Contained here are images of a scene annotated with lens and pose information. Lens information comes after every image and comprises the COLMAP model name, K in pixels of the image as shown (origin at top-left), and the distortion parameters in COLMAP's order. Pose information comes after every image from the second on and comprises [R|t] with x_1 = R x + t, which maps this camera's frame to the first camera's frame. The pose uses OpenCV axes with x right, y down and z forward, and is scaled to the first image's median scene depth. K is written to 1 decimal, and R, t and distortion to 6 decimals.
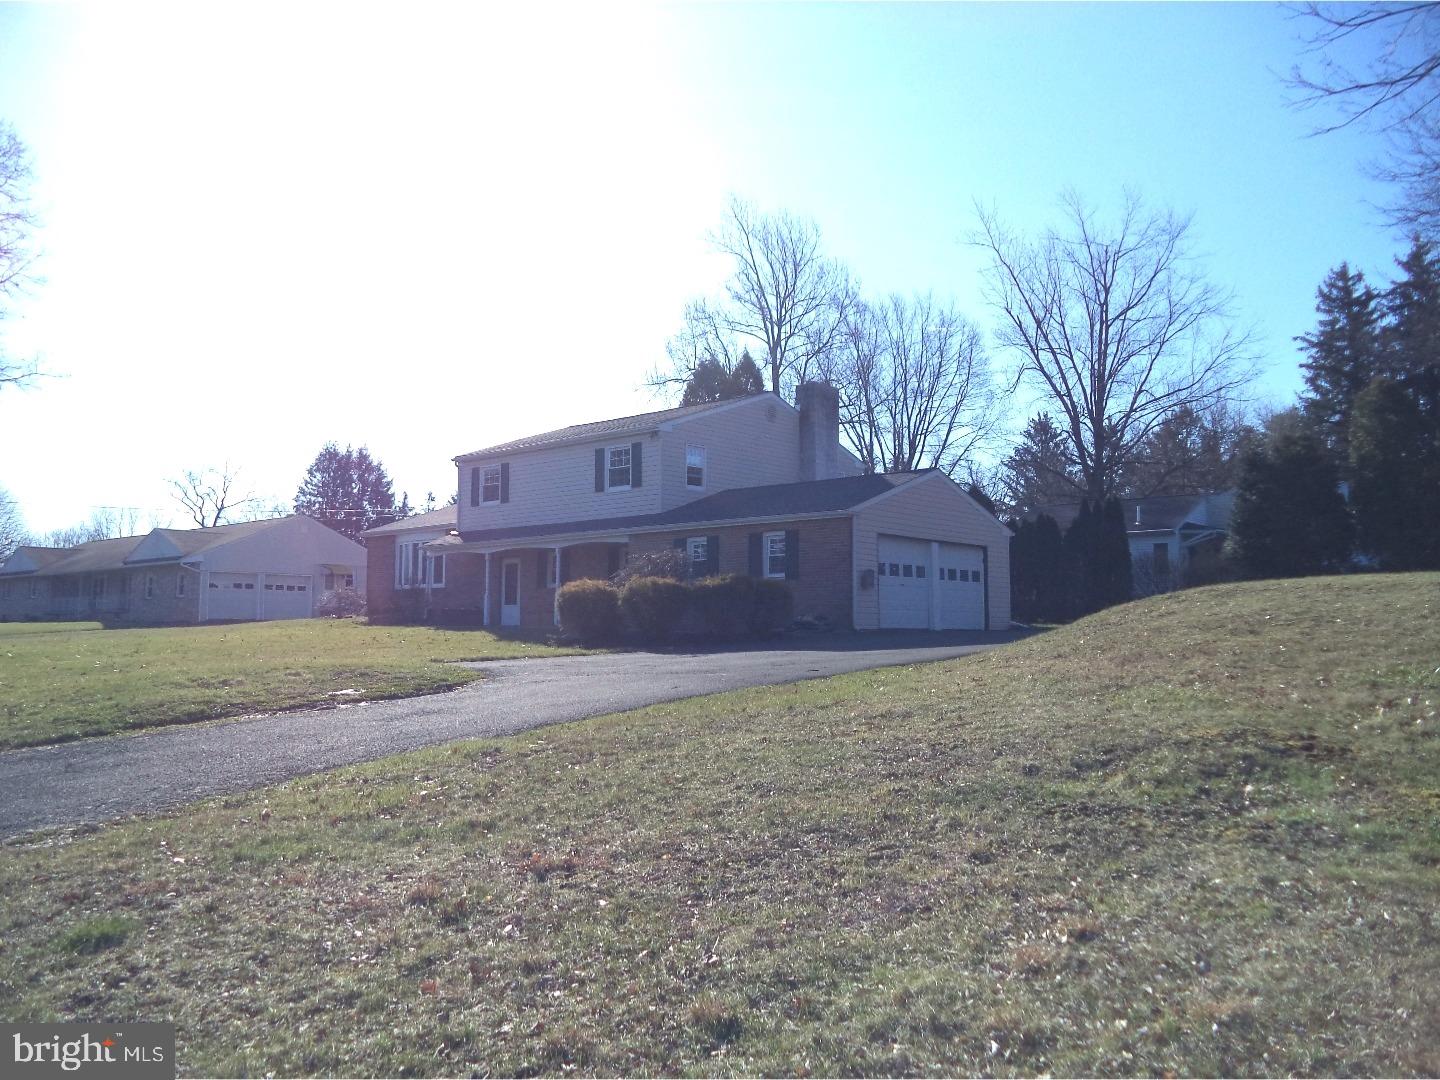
lens RADIAL K [[1210.6, 0, 720.0], [0, 1210.6, 540.0], [0, 0, 1]] dist [0.008550, 0.001539]
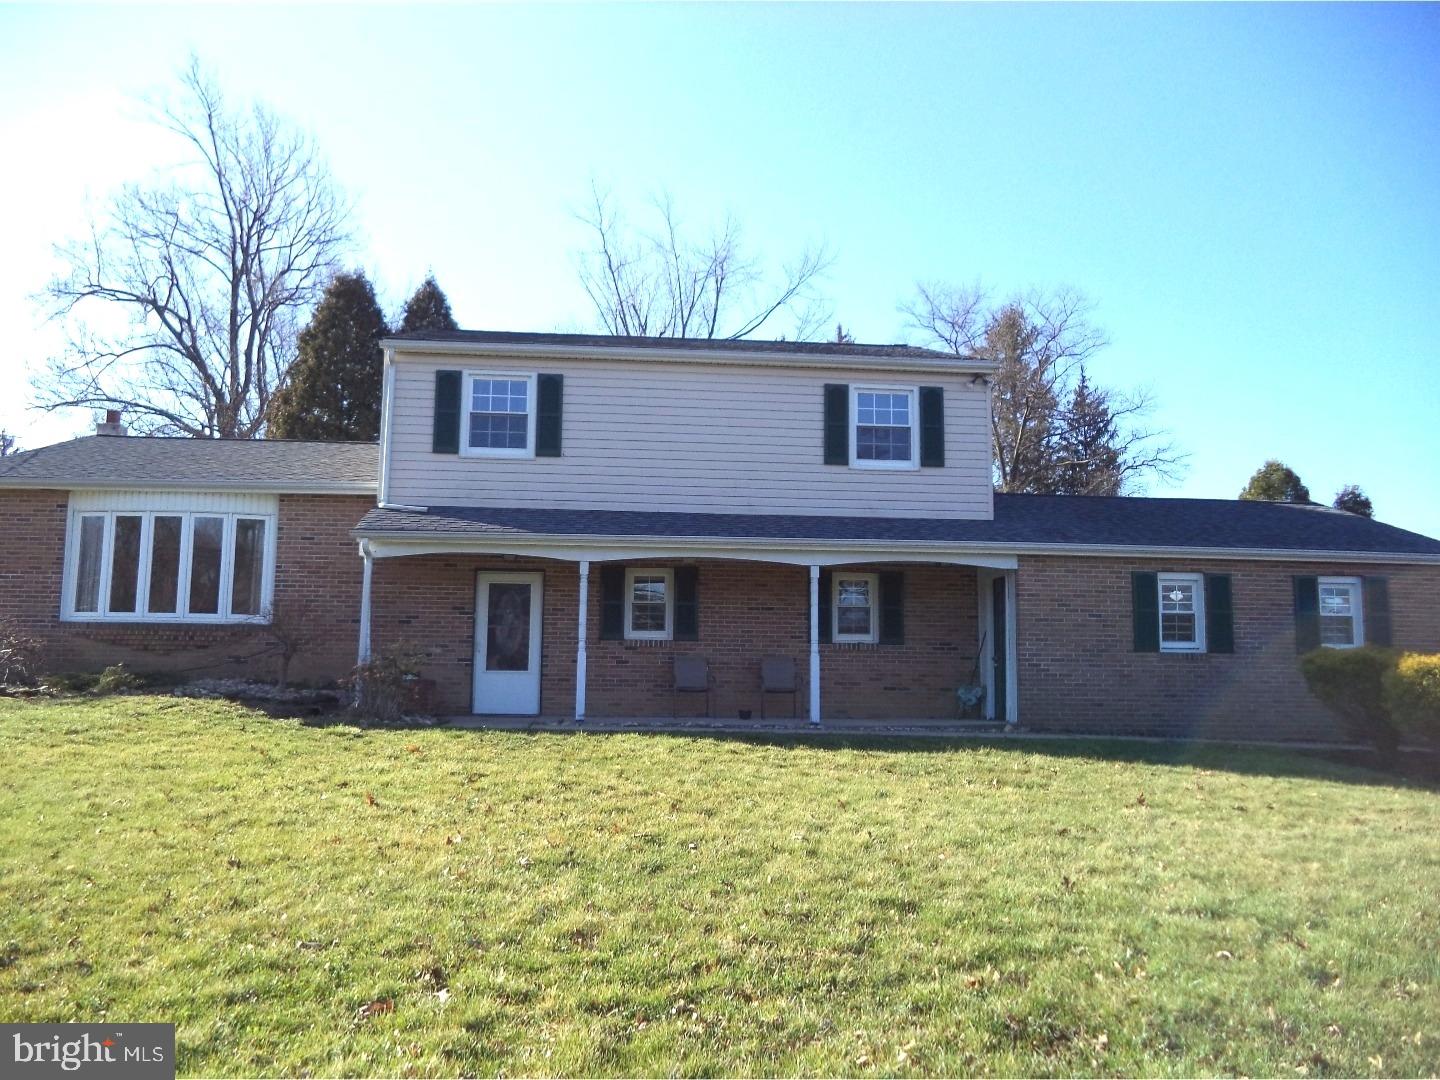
lens RADIAL K [[1210.6, 0, 720.0], [0, 1210.6, 540.0], [0, 0, 1]] dist [0.008550, 0.001539]
pose [[0.673271, 0.087344, 0.734219, -0.520281], [-0.071476, 0.996036, -0.052948, 0.024598], [-0.735933, -0.016831, 0.676845, 0.681443]]
